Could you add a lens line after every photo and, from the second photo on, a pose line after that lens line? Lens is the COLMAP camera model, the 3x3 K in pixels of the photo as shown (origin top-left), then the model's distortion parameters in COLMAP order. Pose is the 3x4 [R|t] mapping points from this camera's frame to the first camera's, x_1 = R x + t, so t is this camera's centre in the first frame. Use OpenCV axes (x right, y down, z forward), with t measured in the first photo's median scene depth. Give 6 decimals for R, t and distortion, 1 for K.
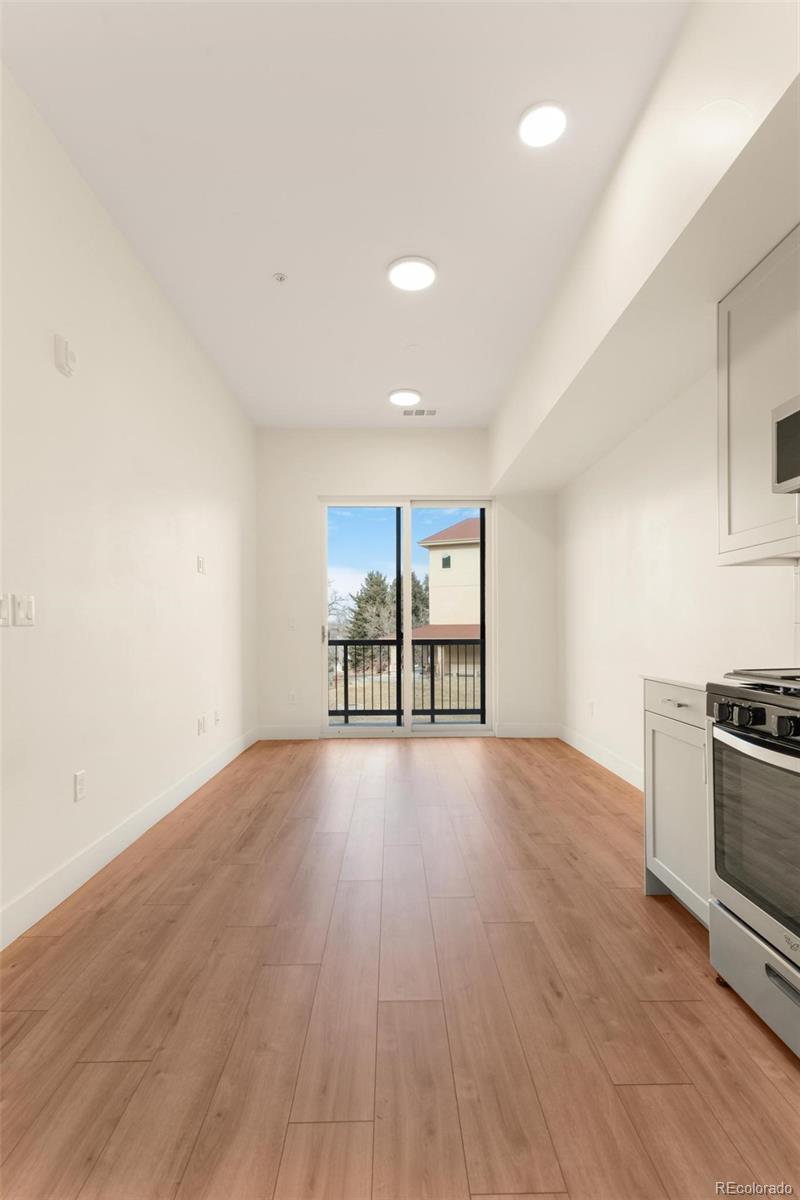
lens RADIAL K [[576.4, 0, 402.5], [0, 576.4, 613.7], [0, 0, 1]] dist [0.004422, -0.000006]
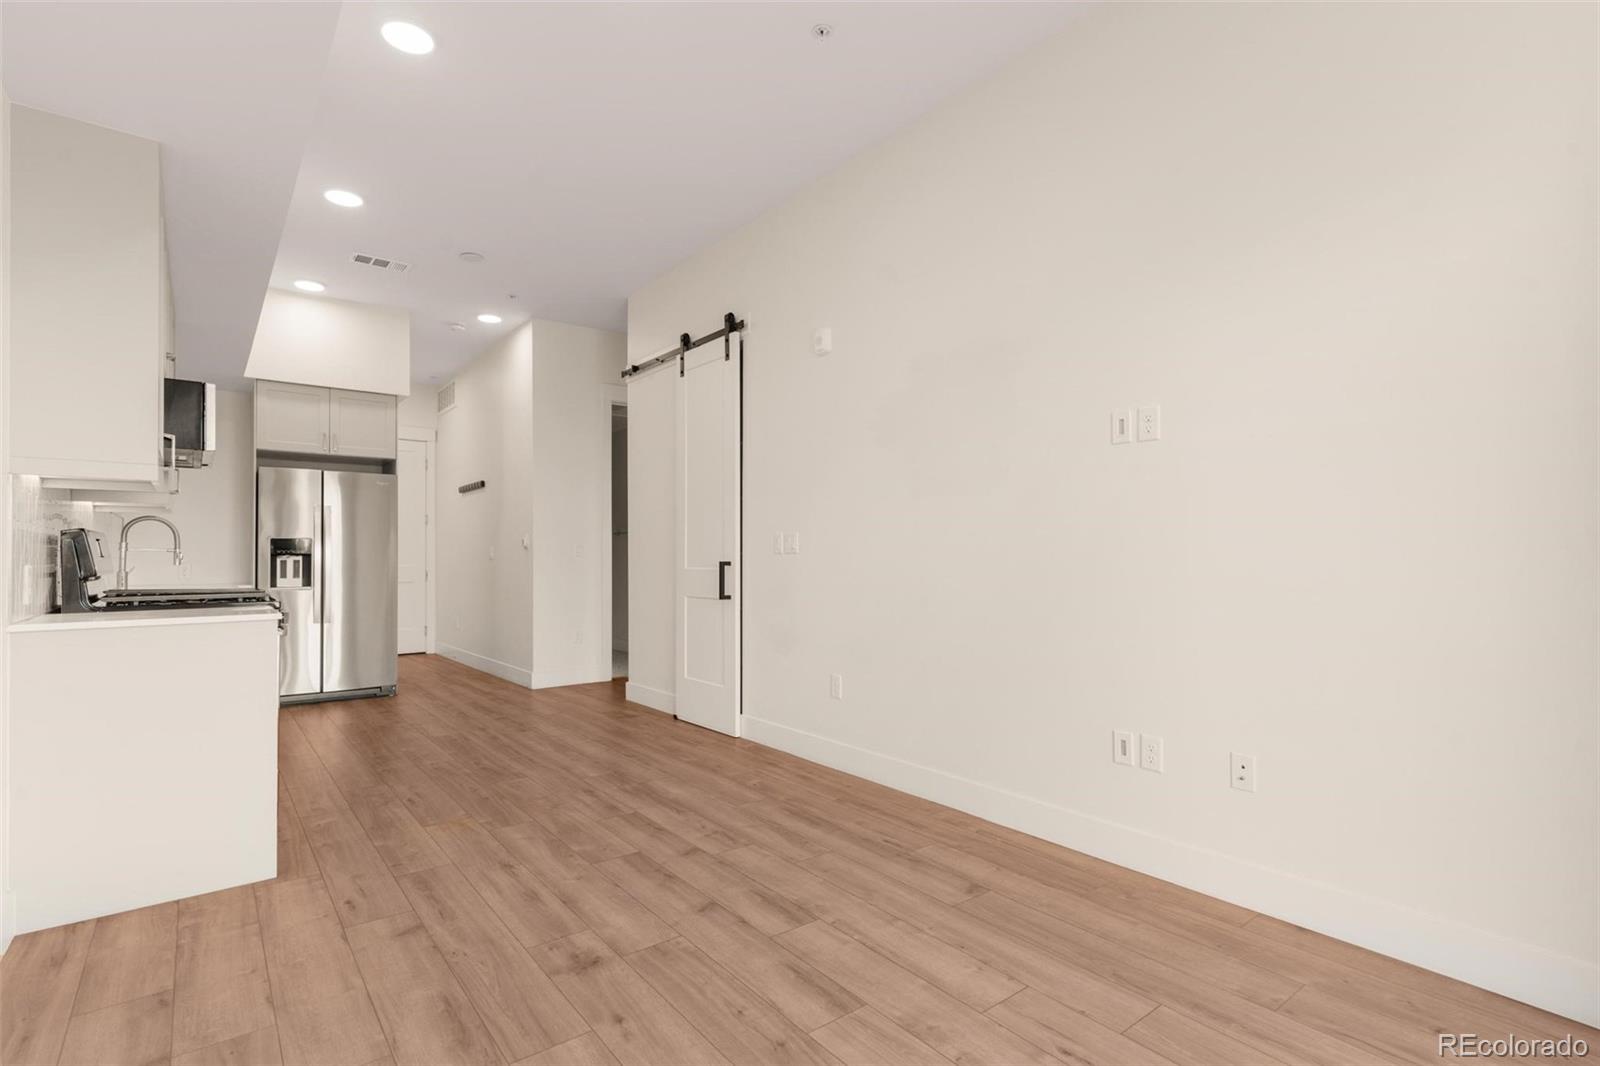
lens RADIAL K [[768.6, 0, 804.7], [0, 768.6, 542.7], [0, 0, 1]] dist [0.004422, -0.000006]
pose [[-0.796025, -0.002942, -0.605257, 0.223177], [0.022136, 0.999178, -0.033969, 0.025509], [0.604859, -0.040438, -0.795305, 1.086680]]
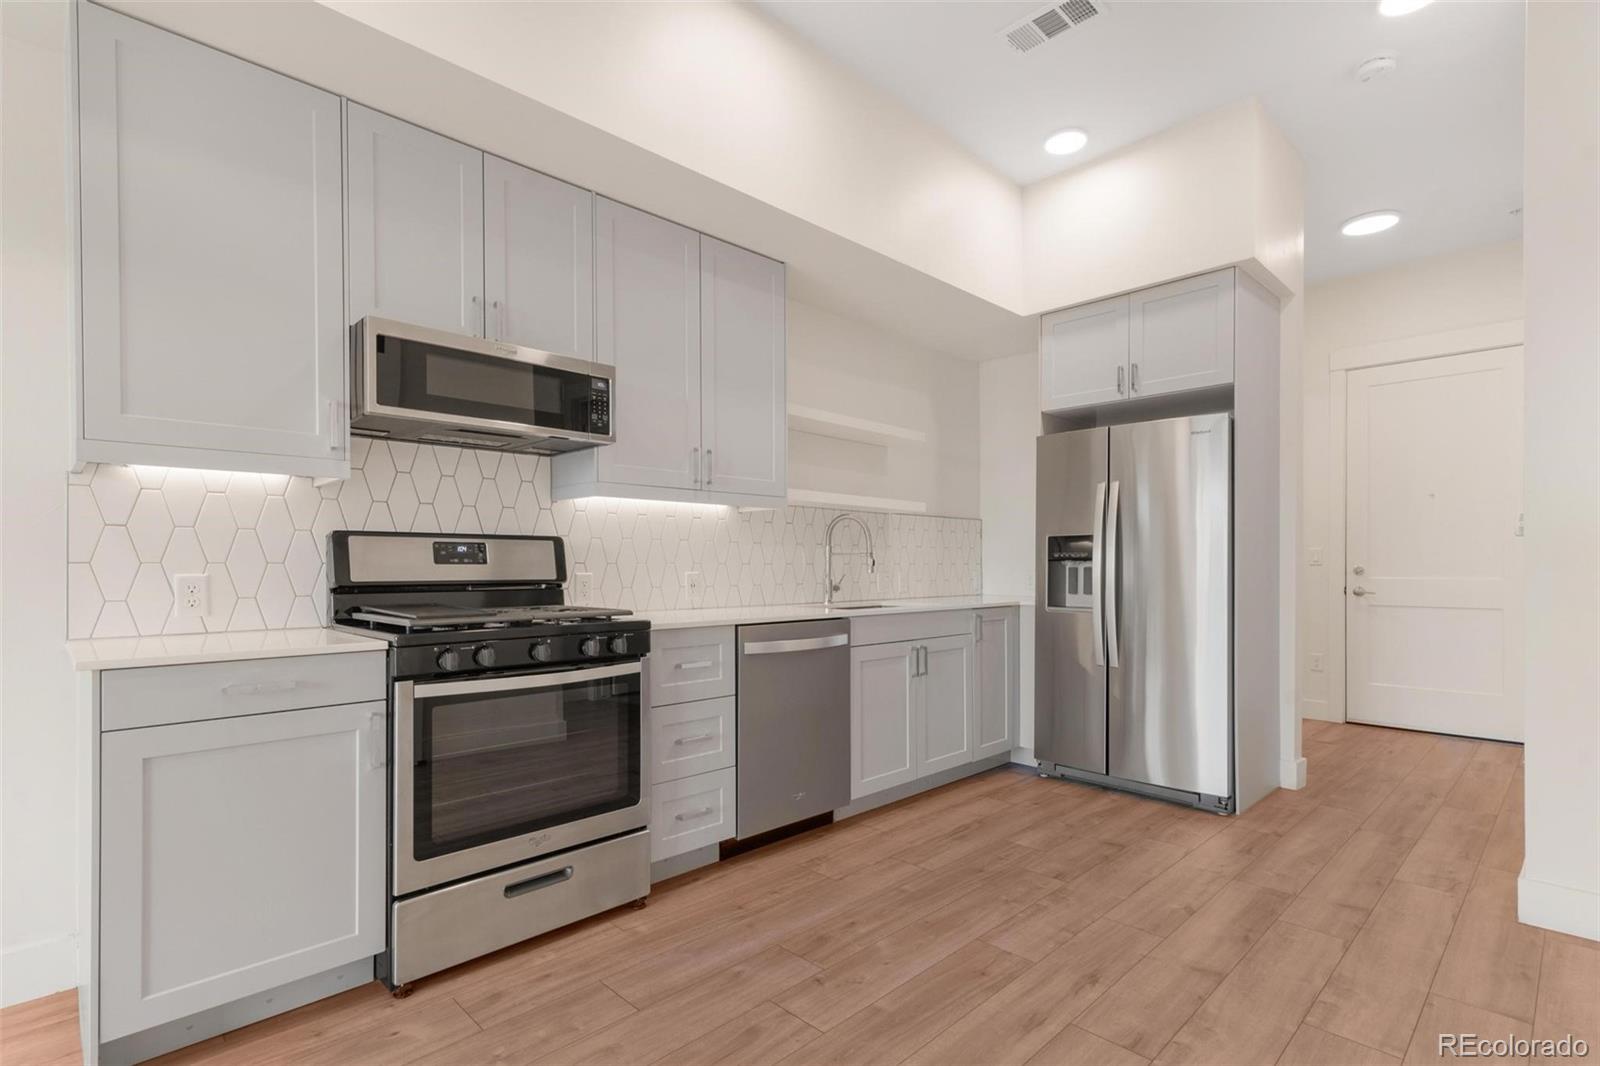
lens RADIAL K [[787.6, 0, 794.8], [0, 787.6, 558.6], [0, 0, 1]] dist [0.023717, 0.000091]
pose [[-0.693302, -0.001701, 0.720645, -0.225772], [-0.022157, 0.999575, -0.018958, 0.008250], [-0.720307, -0.029111, -0.693045, 0.482618]]
